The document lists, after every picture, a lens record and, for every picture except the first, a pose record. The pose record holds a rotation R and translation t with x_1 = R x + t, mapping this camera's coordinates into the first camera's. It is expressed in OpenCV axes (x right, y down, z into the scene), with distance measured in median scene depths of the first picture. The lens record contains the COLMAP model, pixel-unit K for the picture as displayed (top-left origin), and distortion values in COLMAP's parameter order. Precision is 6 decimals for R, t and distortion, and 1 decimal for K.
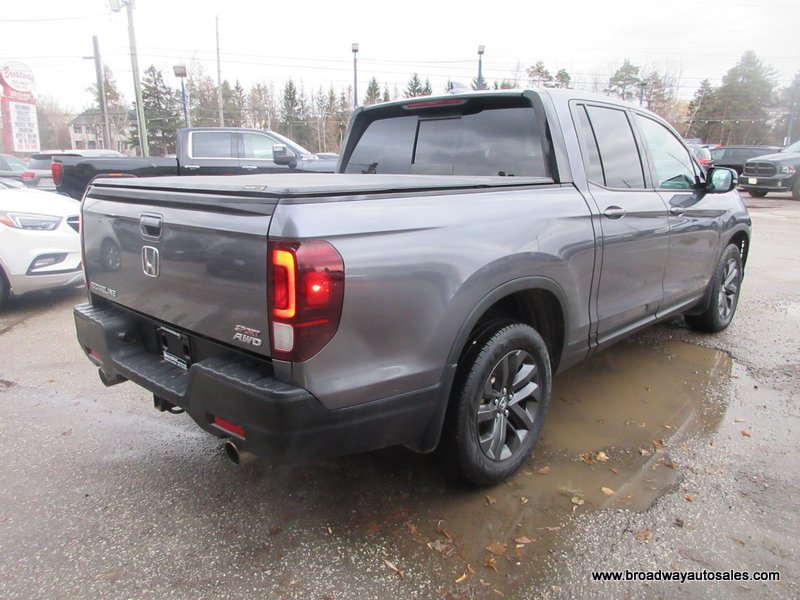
lens RADIAL K [[606.3, 0, 400.0], [0, 606.3, 300.0], [0, 0, 1]] dist [0.008727, 0.006841]
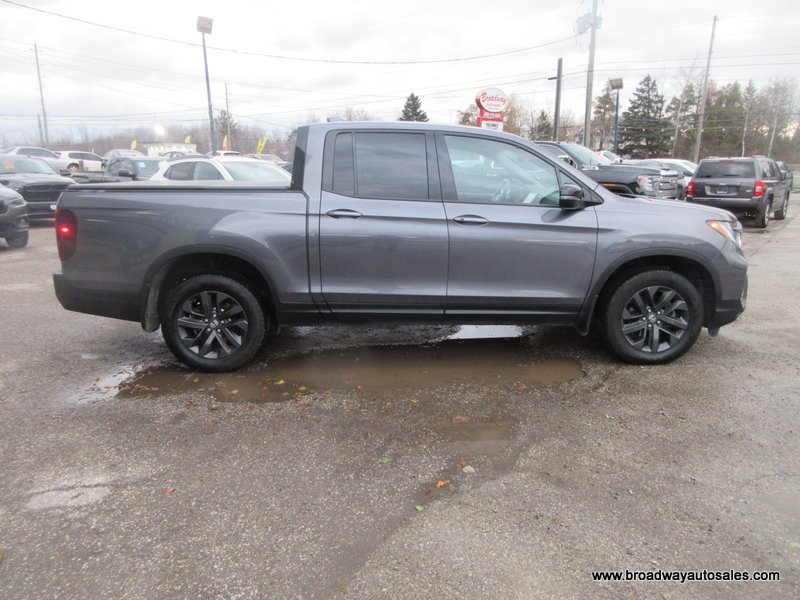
lens RADIAL K [[606.3, 0, 400.0], [0, 606.3, 300.0], [0, 0, 1]] dist [0.008727, 0.006841]
pose [[0.716685, 0.155868, -0.679756, 1.301778], [-0.164305, 0.985005, 0.052631, -0.048557], [0.677766, 0.073967, 0.731548, 0.131231]]
